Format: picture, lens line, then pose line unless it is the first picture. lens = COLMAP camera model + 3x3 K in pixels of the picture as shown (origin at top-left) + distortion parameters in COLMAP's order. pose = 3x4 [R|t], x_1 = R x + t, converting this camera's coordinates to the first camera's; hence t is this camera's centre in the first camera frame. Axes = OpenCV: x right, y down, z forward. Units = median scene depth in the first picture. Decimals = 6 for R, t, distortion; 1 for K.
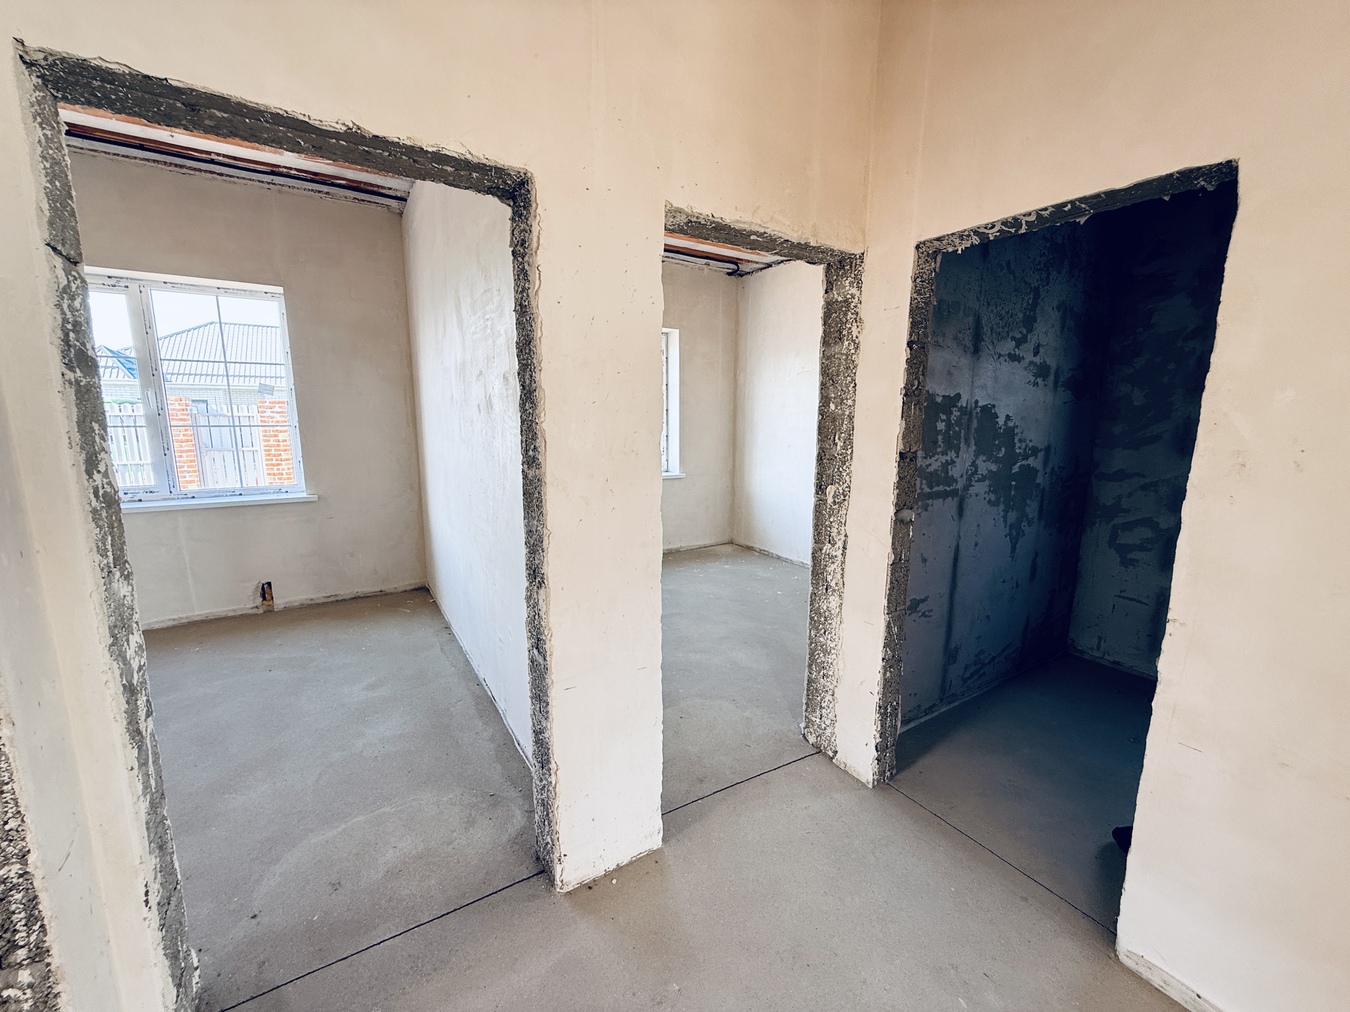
lens RADIAL K [[538.7, 0, 675.0], [0, 538.7, 506.0], [0, 0, 1]] dist [-0.000189, -0.000365]
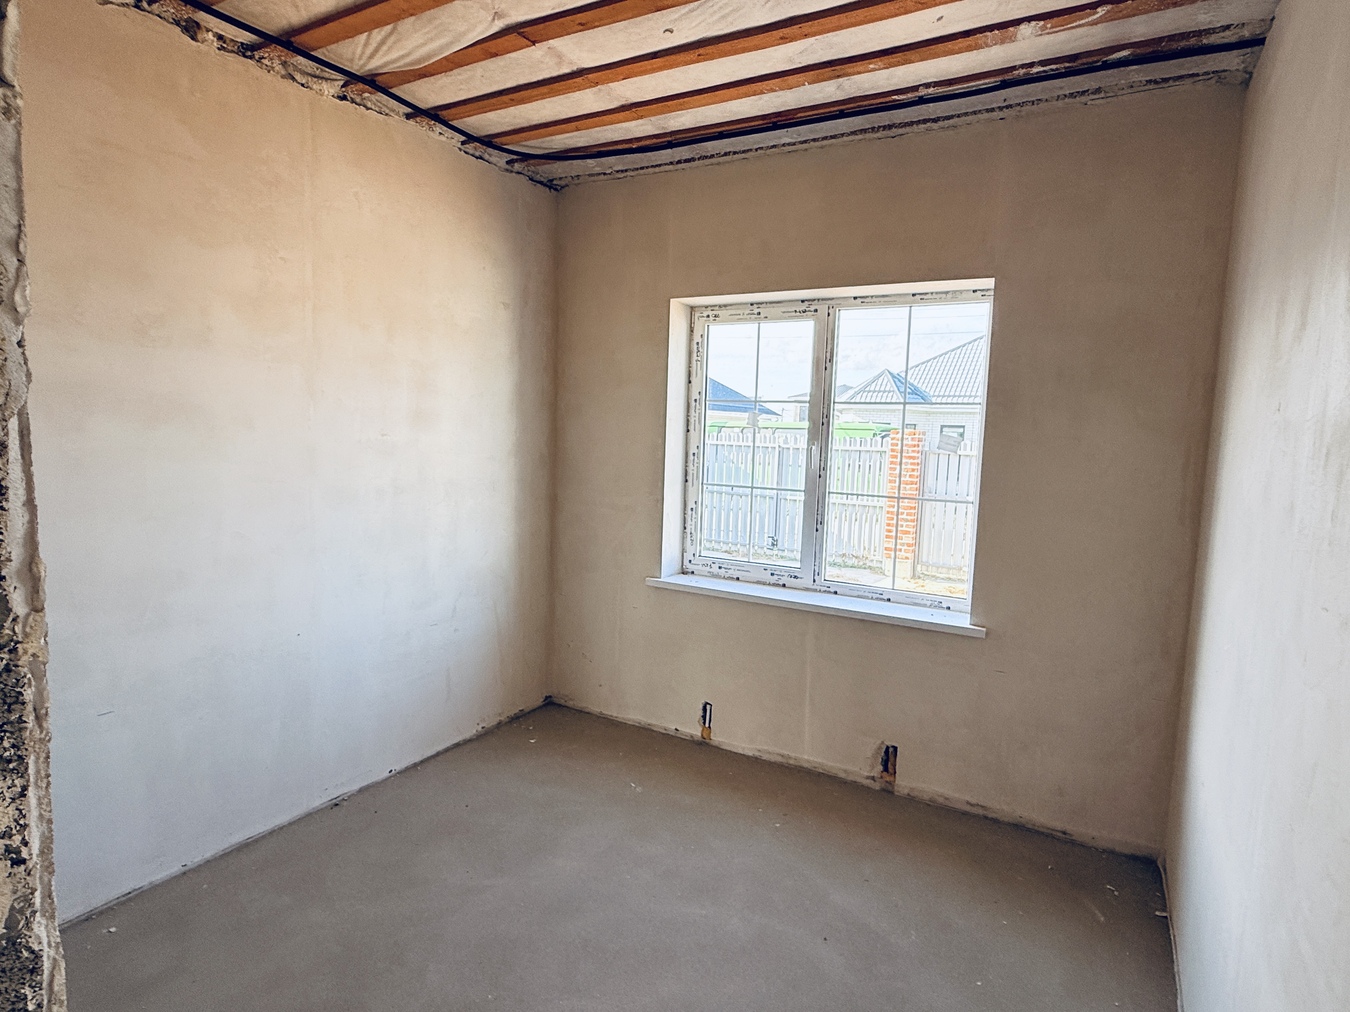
lens RADIAL K [[758.1, 0, 669.4], [0, 758.1, 508.0], [0, 0, 1]] dist [0.002376, -0.000059]
pose [[0.461313, 0.104653, -0.881044, -0.136984], [-0.174279, 0.984362, 0.025673, -0.121139], [0.869952, 0.141704, 0.472337, 0.344997]]
